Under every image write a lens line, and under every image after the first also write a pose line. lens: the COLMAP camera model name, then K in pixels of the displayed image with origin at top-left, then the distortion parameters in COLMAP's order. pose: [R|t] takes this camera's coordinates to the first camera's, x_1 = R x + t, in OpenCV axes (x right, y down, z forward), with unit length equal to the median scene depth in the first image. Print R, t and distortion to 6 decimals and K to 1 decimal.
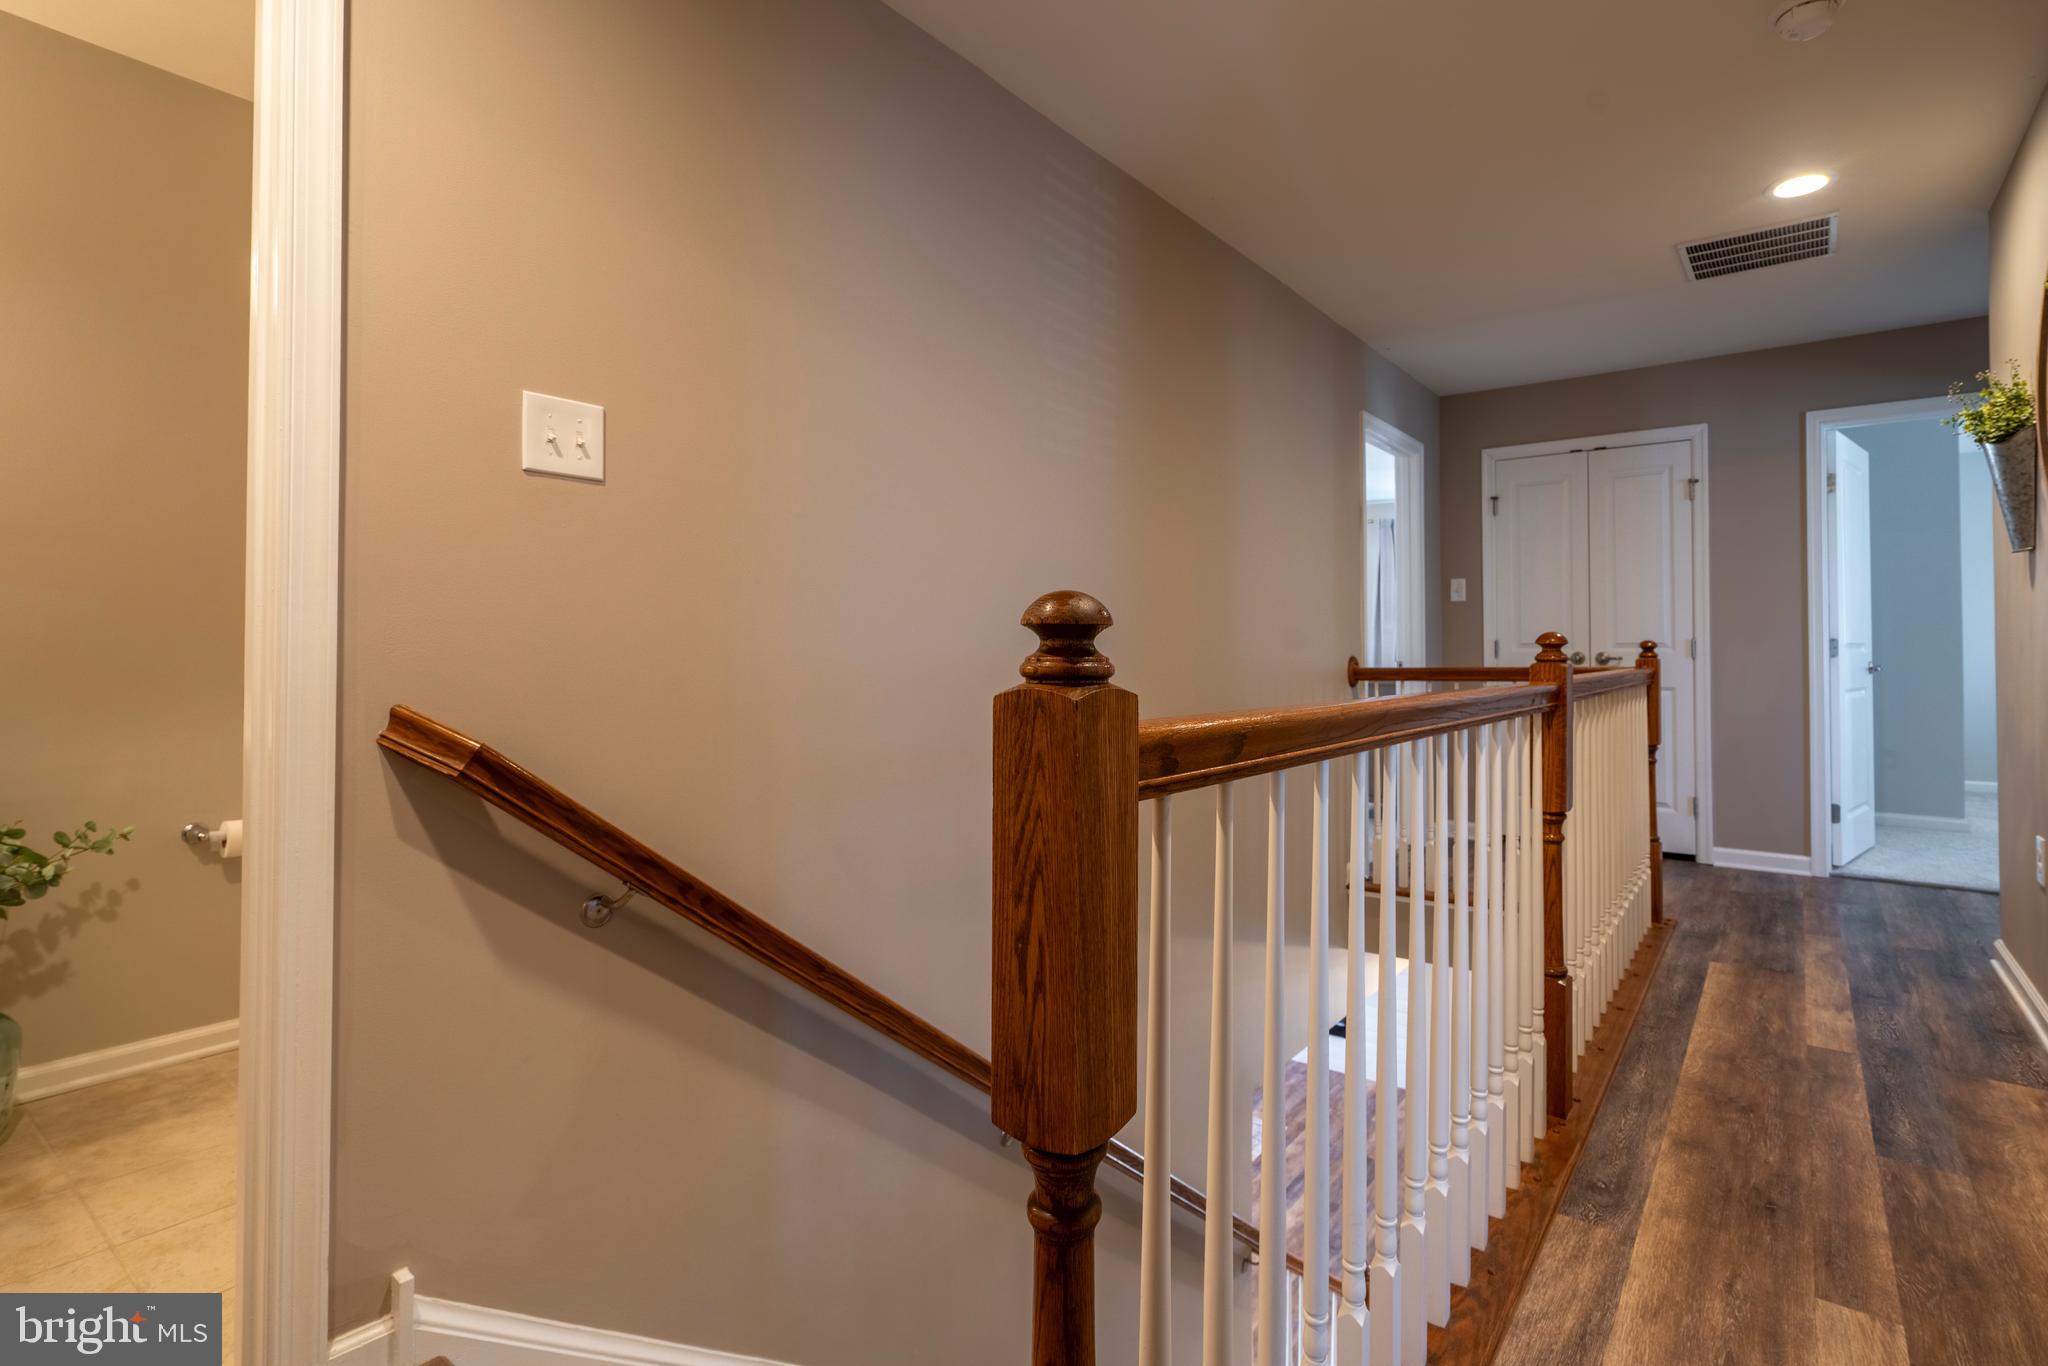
lens RADIAL K [[981.6, 0, 1083.6], [0, 981.6, 636.8], [0, 0, 1]] dist [-0.000883, -0.000231]
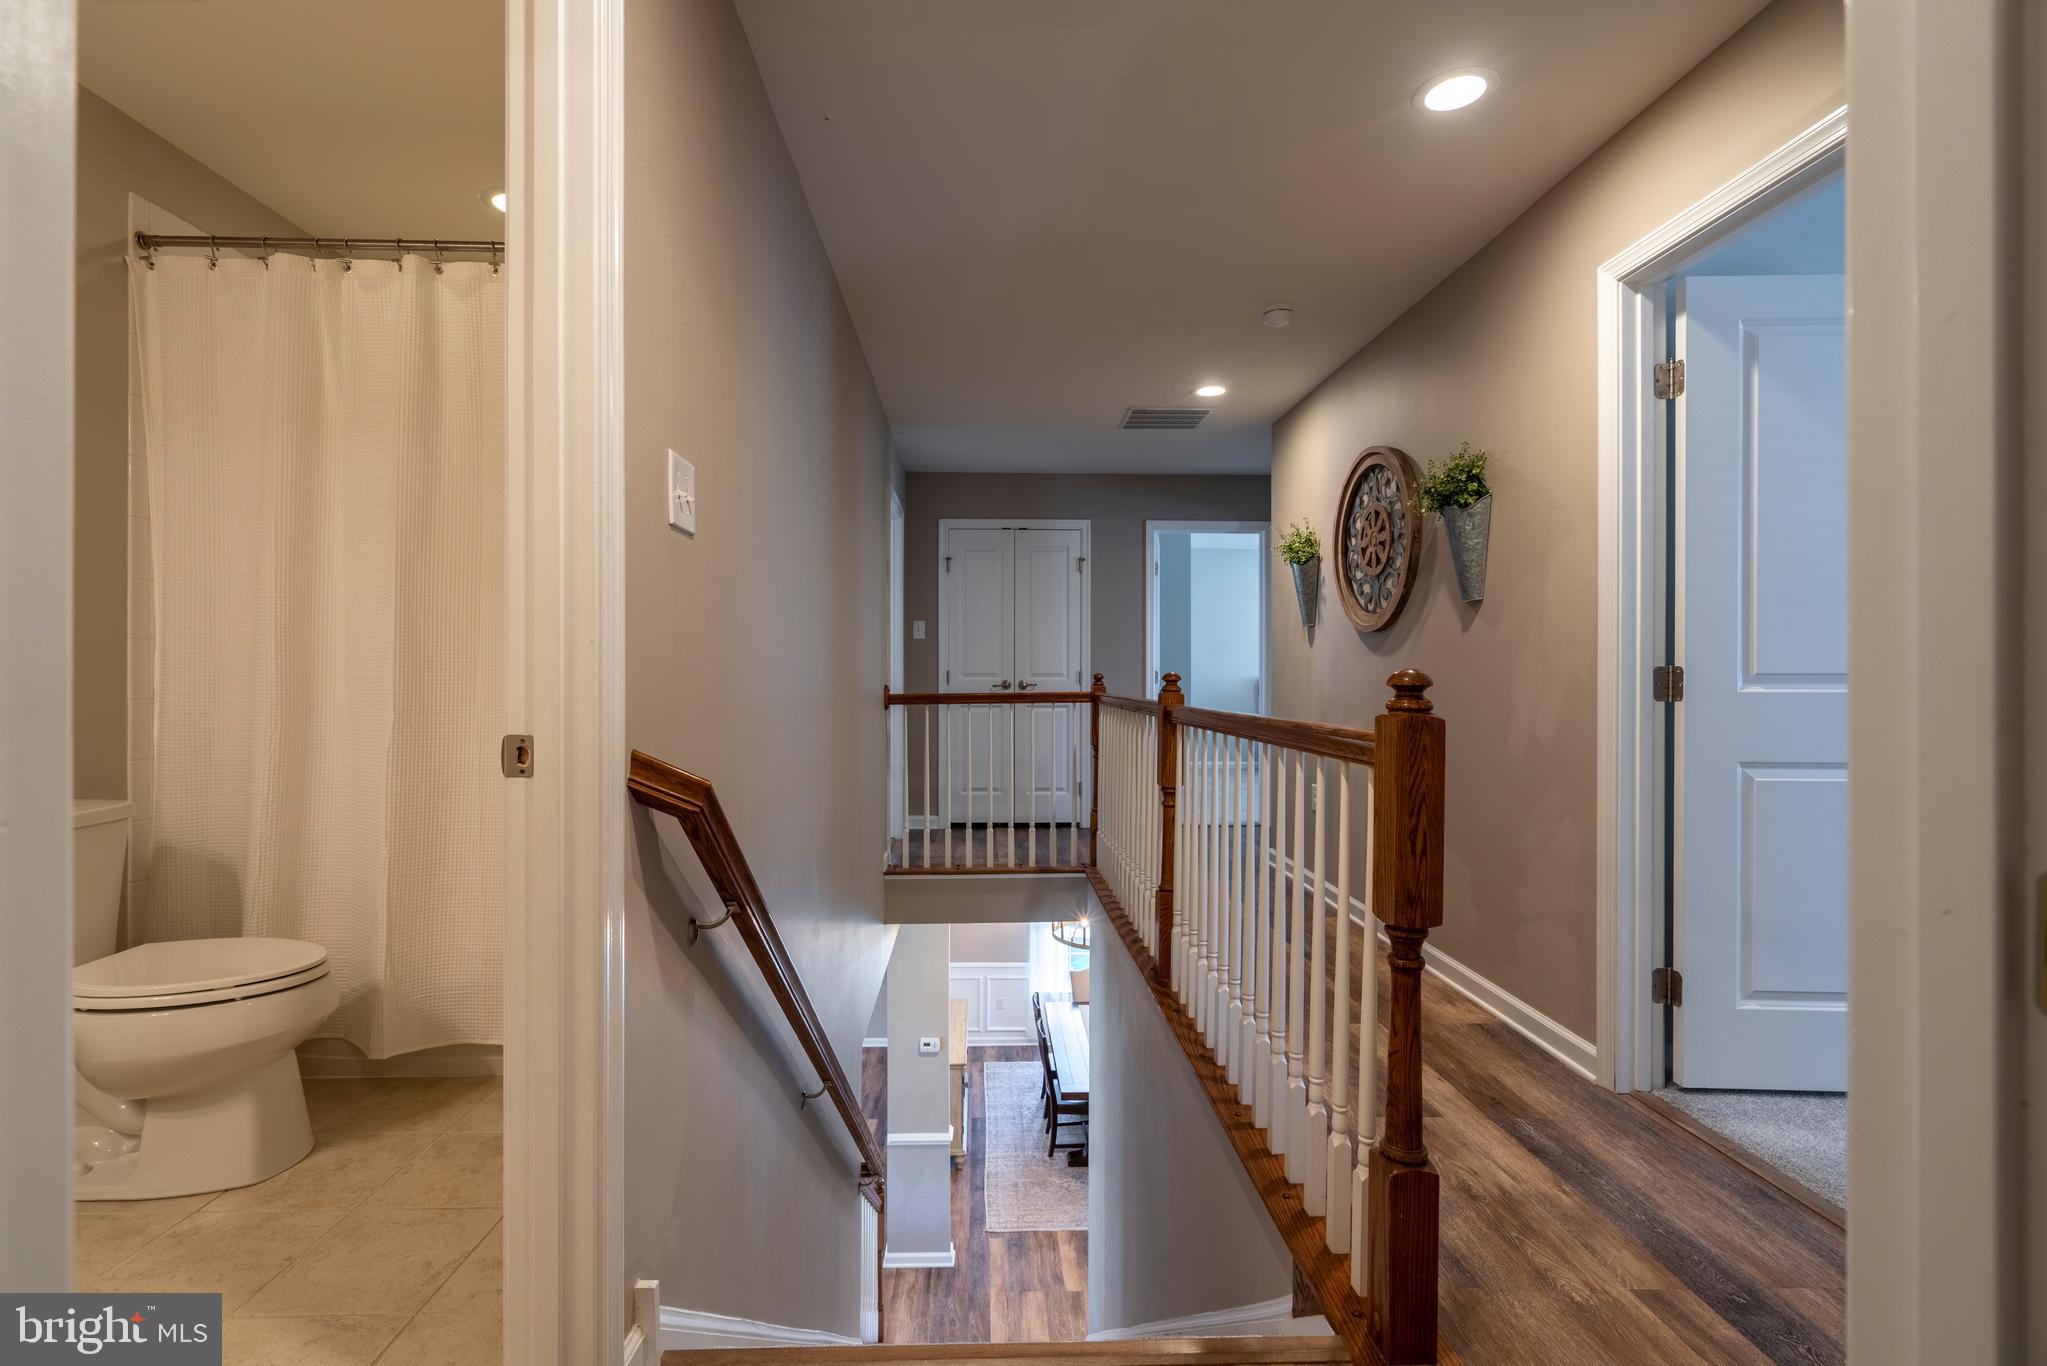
lens RADIAL K [[934.9, 0, 1019.0], [0, 934.9, 670.3], [0, 0, 1]] dist [-0.002489, -0.000039]
pose [[0.788012, 0.003929, 0.615647, -2.201668], [-0.010420, 0.999922, 0.006957, -0.056165], [-0.615572, -0.011897, 0.787991, -0.073735]]
